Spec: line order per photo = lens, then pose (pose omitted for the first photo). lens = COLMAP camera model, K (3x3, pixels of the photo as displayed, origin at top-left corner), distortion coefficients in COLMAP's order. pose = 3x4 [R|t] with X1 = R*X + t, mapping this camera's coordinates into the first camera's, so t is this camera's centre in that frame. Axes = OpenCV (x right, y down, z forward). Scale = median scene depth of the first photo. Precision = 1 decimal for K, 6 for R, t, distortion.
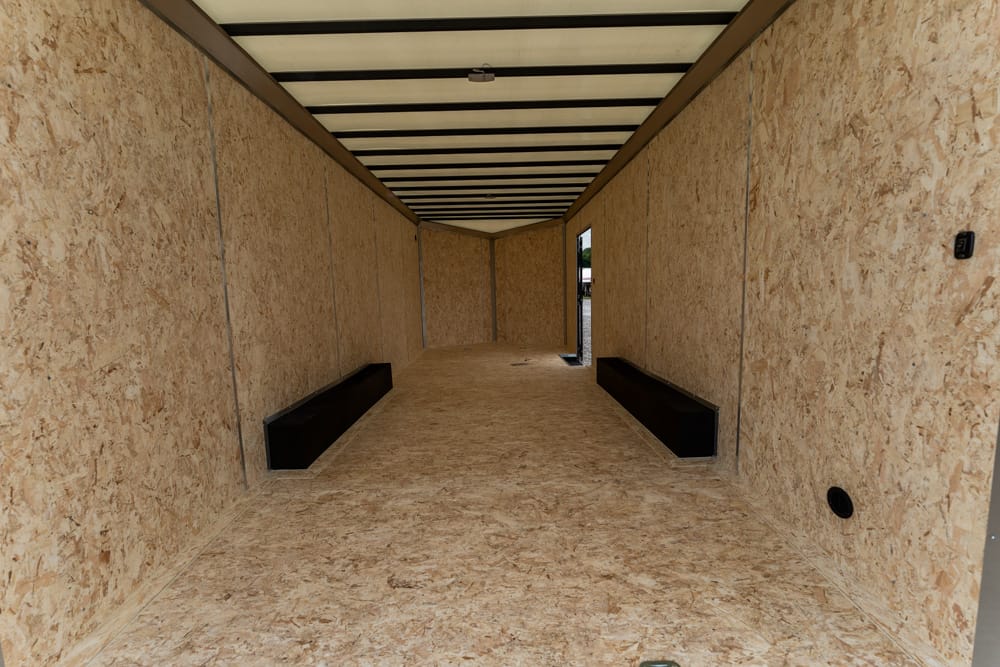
lens RADIAL K [[399.5, 0, 497.3], [0, 399.5, 333.2], [0, 0, 1]] dist [-0.000361, -0.000164]
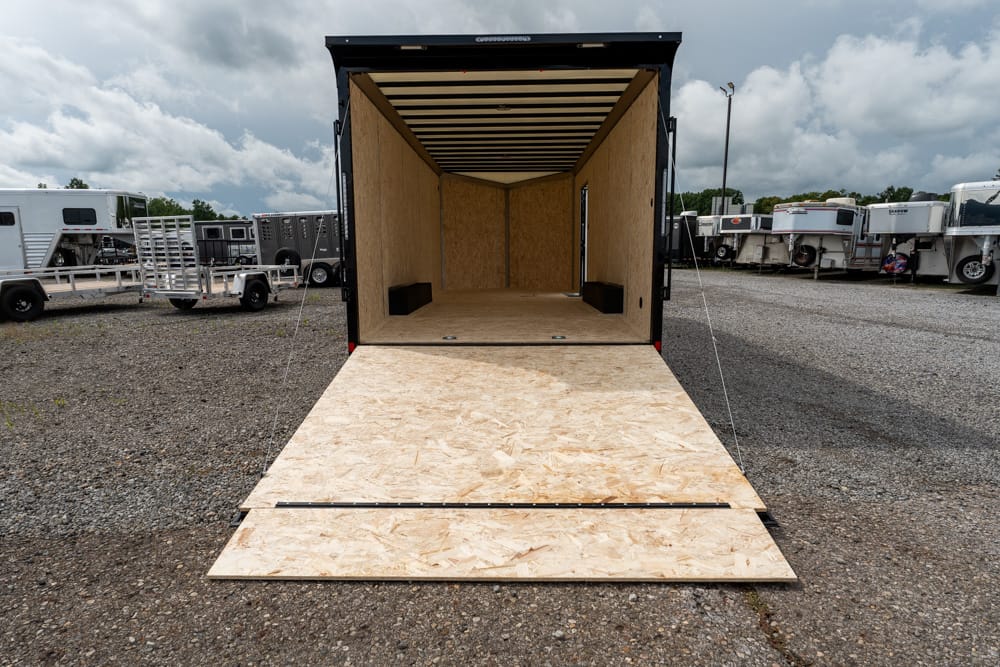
lens RADIAL K [[558.4, 0, 498.1], [0, 558.4, 343.2], [0, 0, 1]] dist [0.000624, 0.002844]
pose [[0.999535, 0.021896, -0.021237, 0.003688], [-0.020828, 0.998569, 0.049253, 0.102669], [0.022285, -0.048788, 0.998561, -0.517274]]
